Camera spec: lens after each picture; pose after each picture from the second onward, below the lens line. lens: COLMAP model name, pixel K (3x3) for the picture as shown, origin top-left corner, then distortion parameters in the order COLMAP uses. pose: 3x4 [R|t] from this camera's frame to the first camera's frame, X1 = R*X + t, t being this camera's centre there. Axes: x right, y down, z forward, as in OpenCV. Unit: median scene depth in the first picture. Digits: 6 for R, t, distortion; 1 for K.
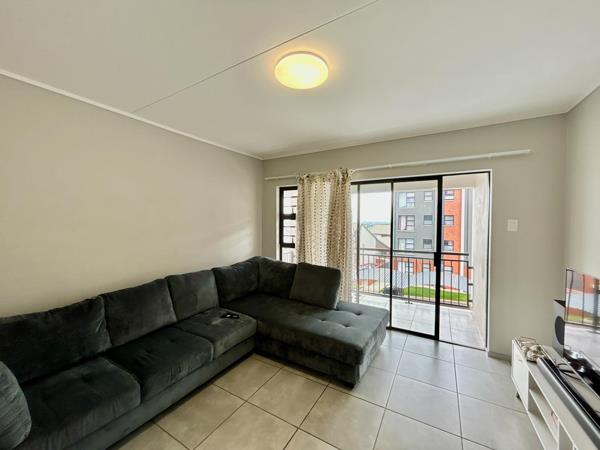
lens RADIAL K [[240.1, 0, 298.1], [0, 240.1, 224.6], [0, 0, 1]] dist [-0.004408, -0.000290]
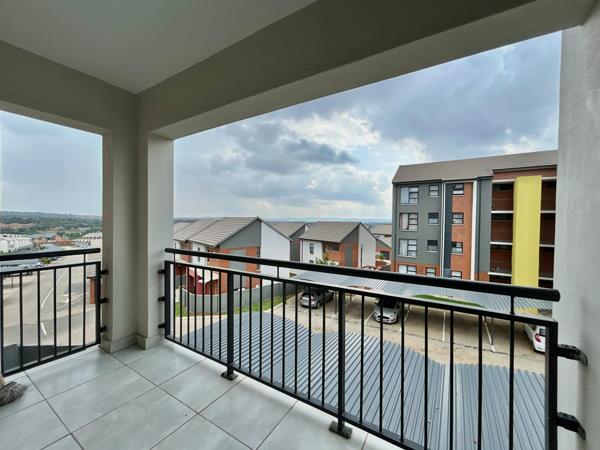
lens RADIAL K [[240.1, 0, 298.1], [0, 240.1, 224.6], [0, 0, 1]] dist [-0.004408, -0.000290]
pose [[0.999656, 0.006261, -0.025466, 0.565449], [-0.006263, 0.999980, -0.000005, 0.069194], [0.025466, 0.000164, 0.999676, 0.928716]]
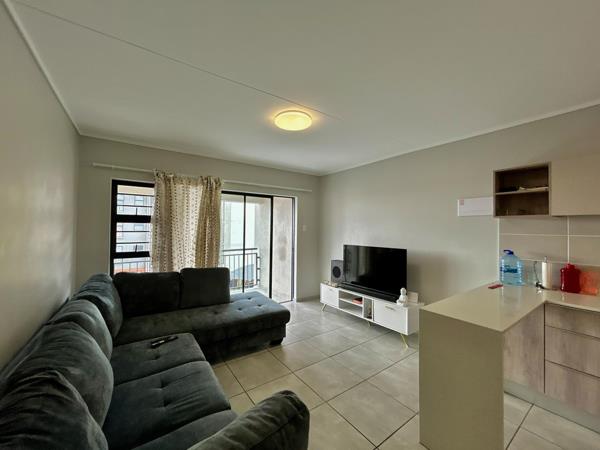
lens RADIAL K [[240.1, 0, 298.1], [0, 240.1, 224.6], [0, 0, 1]] dist [-0.004408, -0.000290]
pose [[0.408197, 0.012195, 0.912812, -0.655717], [0.008788, 0.999812, -0.017287, 0.006600], [-0.912851, 0.015078, 0.408013, 0.201360]]
